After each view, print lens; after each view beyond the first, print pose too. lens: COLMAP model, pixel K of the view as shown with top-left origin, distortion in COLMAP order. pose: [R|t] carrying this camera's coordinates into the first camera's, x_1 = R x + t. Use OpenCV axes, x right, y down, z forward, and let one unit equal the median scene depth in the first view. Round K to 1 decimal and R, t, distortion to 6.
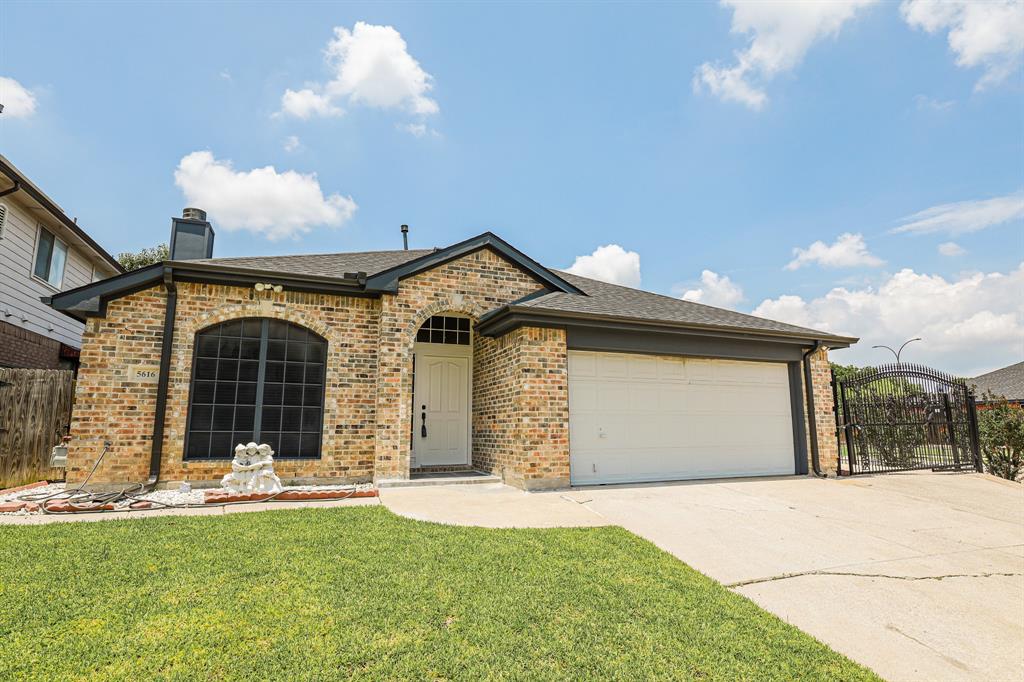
lens RADIAL K [[520.6, 0, 517.0], [0, 520.6, 348.2], [0, 0, 1]] dist [-0.018597, 0.001466]
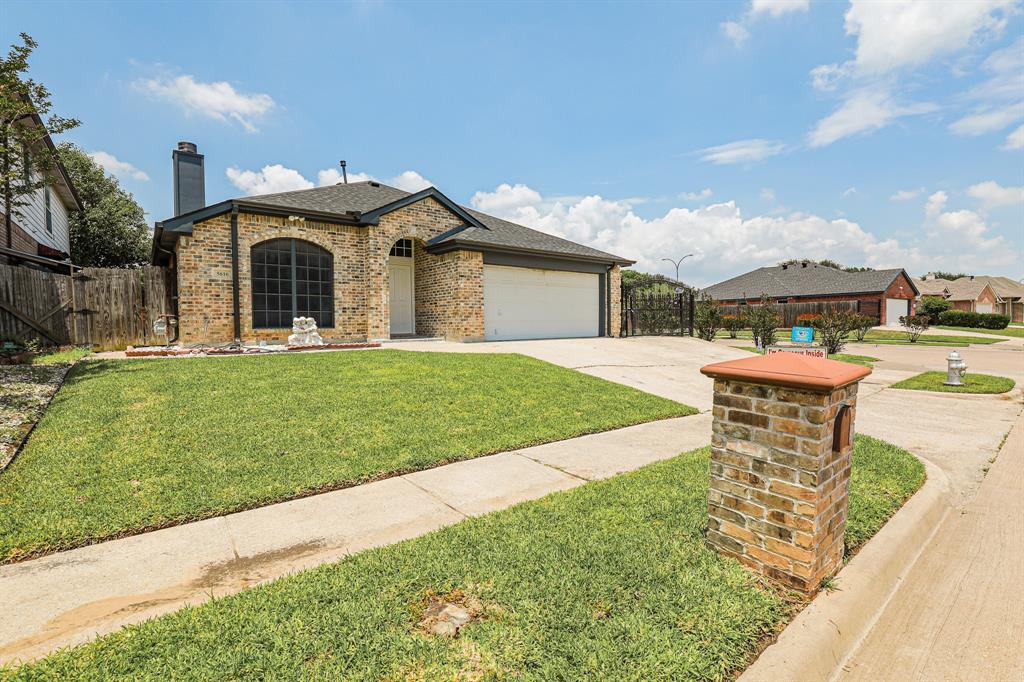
lens RADIAL K [[469.3, 0, 520.7], [0, 469.3, 340.7], [0, 0, 1]] dist [-0.025965, 0.000178]
pose [[0.953648, -0.018864, 0.300333, -0.258305], [-0.038463, 0.982206, 0.183824, -0.039154], [-0.298456, -0.186855, 0.935953, -0.549450]]
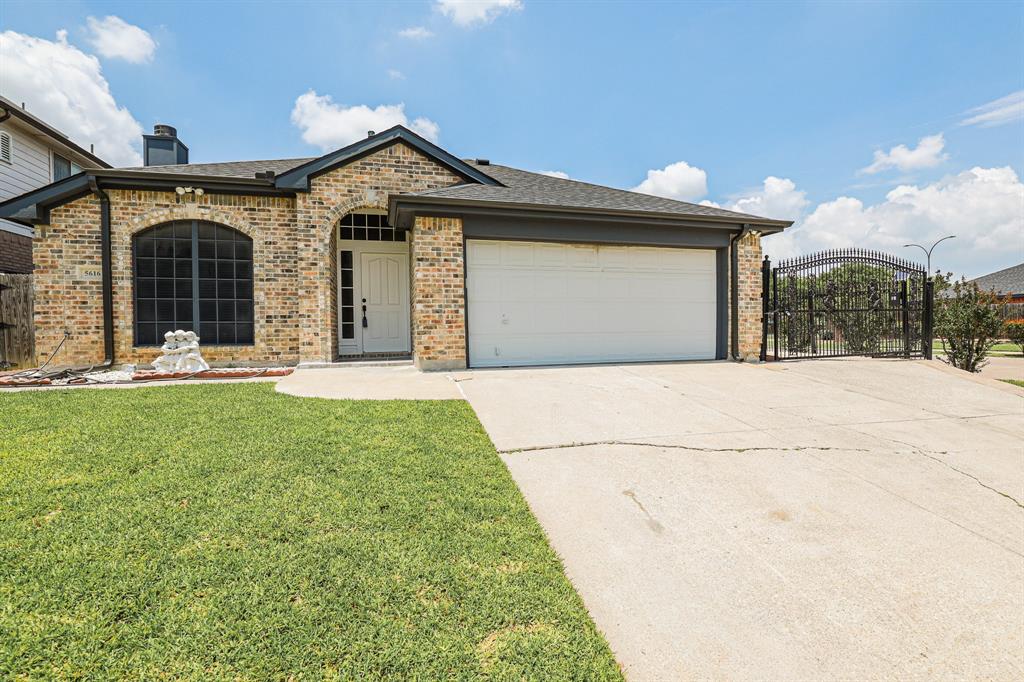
lens RADIAL K [[468.3, 0, 516.0], [0, 468.3, 344.2], [0, 0, 1]] dist [-0.036084, 0.008455]
pose [[0.993520, -0.008727, -0.113318, 0.300490], [0.029050, 0.983427, 0.178960, 0.045656], [0.109878, -0.181092, 0.977309, 0.070979]]
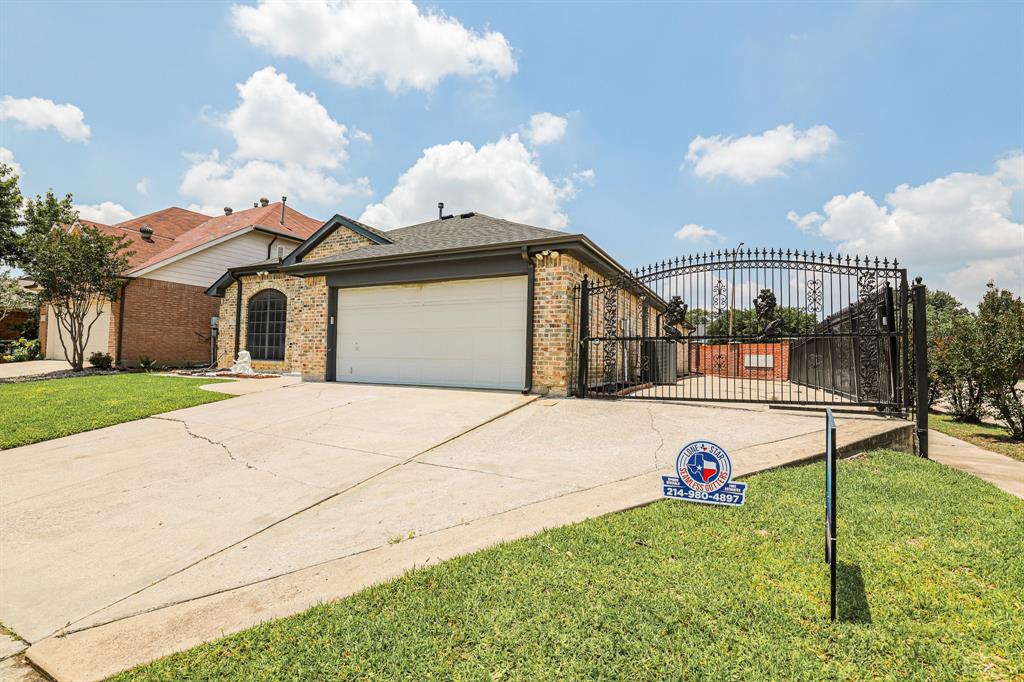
lens RADIAL K [[469.3, 0, 520.7], [0, 469.3, 340.7], [0, 0, 1]] dist [-0.025965, 0.000178]
pose [[0.666789, -0.018875, -0.745008, 1.427177], [0.095673, 0.993575, 0.060456, 0.118508], [0.739080, -0.111588, 0.664311, 0.510928]]
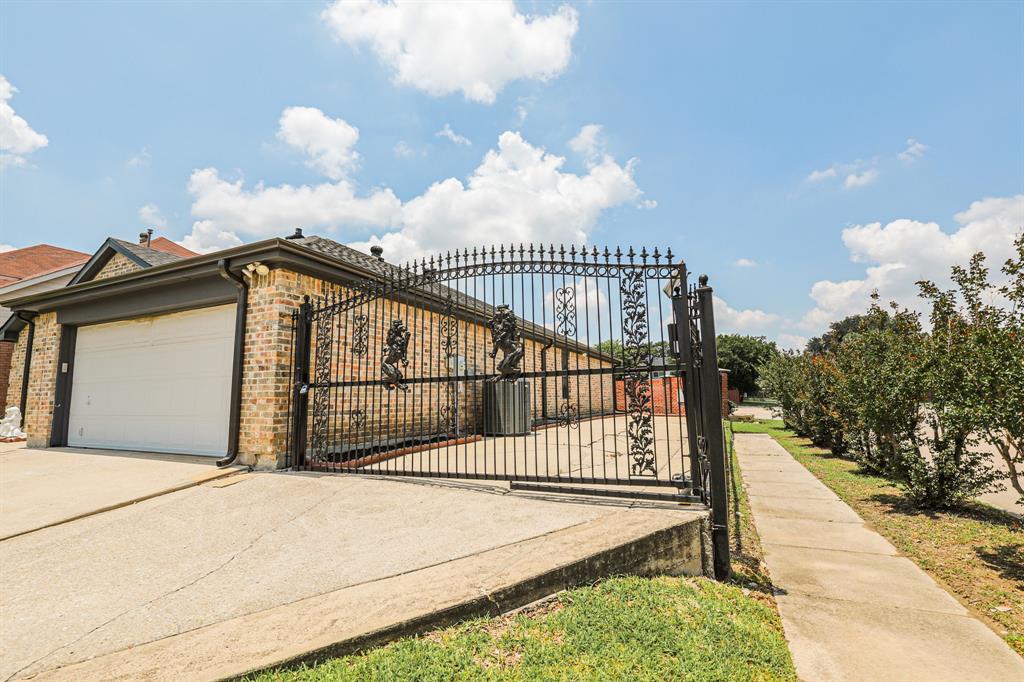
lens RADIAL K [[468.3, 0, 516.0], [0, 468.3, 344.2], [0, 0, 1]] dist [-0.036084, 0.008455]
pose [[0.689079, -0.093207, -0.718667, 1.504718], [0.124227, 0.992208, -0.009570, 0.172065], [0.713959, -0.082683, 0.695288, 1.015242]]
